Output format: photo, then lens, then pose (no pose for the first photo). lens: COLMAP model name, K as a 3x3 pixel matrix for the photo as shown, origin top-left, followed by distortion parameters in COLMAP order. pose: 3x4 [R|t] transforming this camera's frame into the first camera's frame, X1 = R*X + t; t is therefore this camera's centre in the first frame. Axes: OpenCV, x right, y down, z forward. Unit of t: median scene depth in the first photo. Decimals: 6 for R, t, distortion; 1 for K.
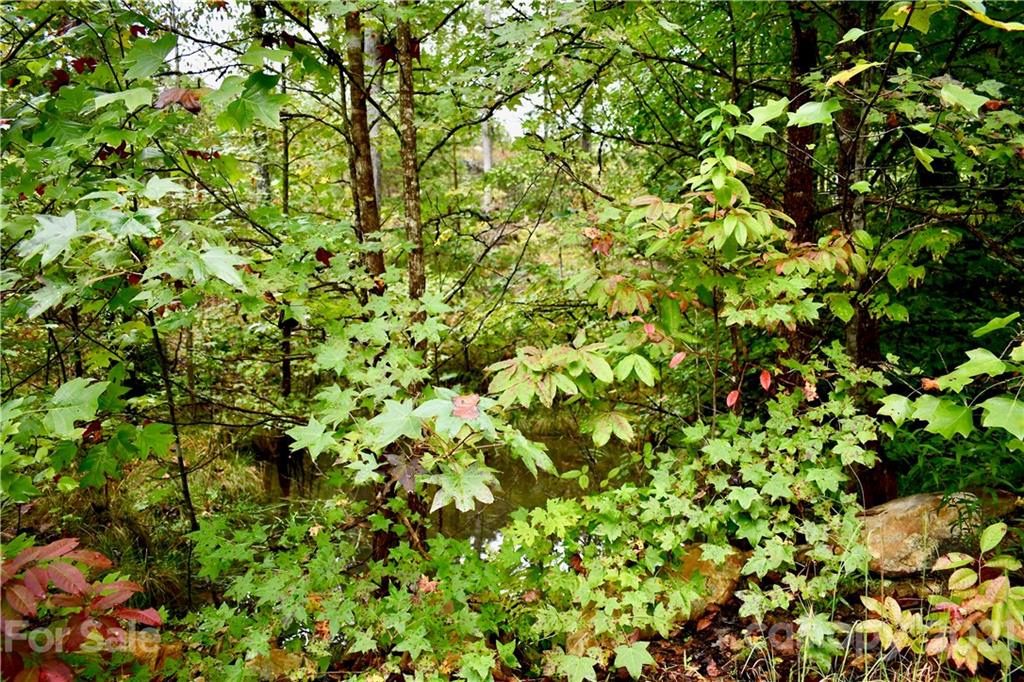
lens RADIAL K [[763.4, 0, 512.0], [0, 763.4, 342.6], [0, 0, 1]] dist [-0.027114, 0.008222]
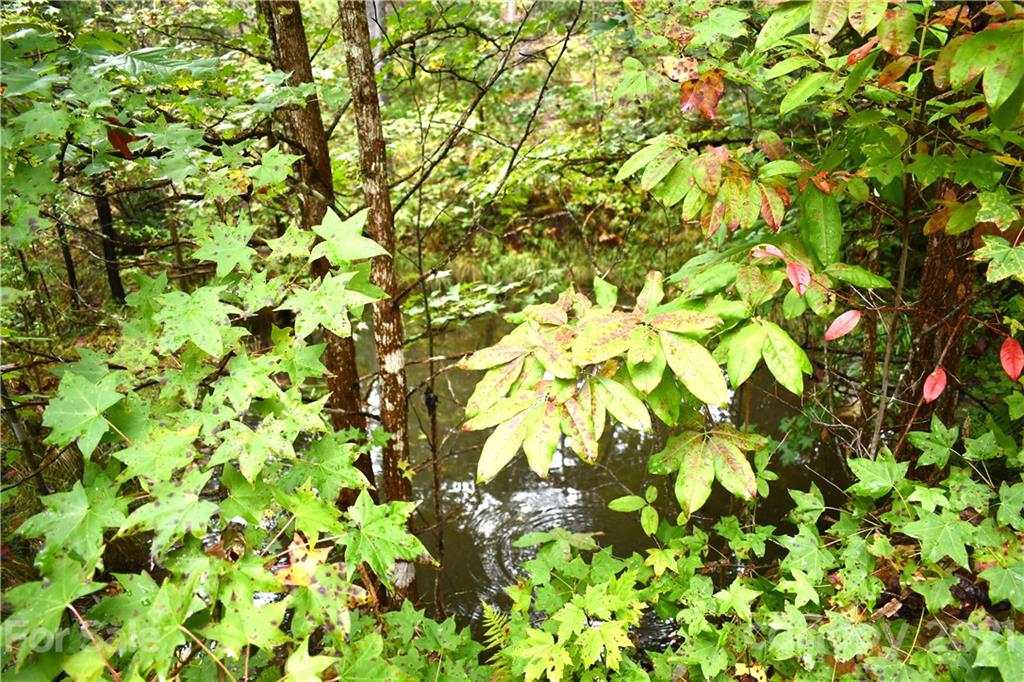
lens RADIAL K [[763.4, 0, 512.4], [0, 763.4, 336.6], [0, 0, 1]] dist [-0.027114, 0.008222]
pose [[0.998856, -0.016824, -0.044756, 0.020141], [0.026206, 0.975565, 0.218144, -0.086168], [0.039992, -0.219067, 0.974890, 0.496592]]
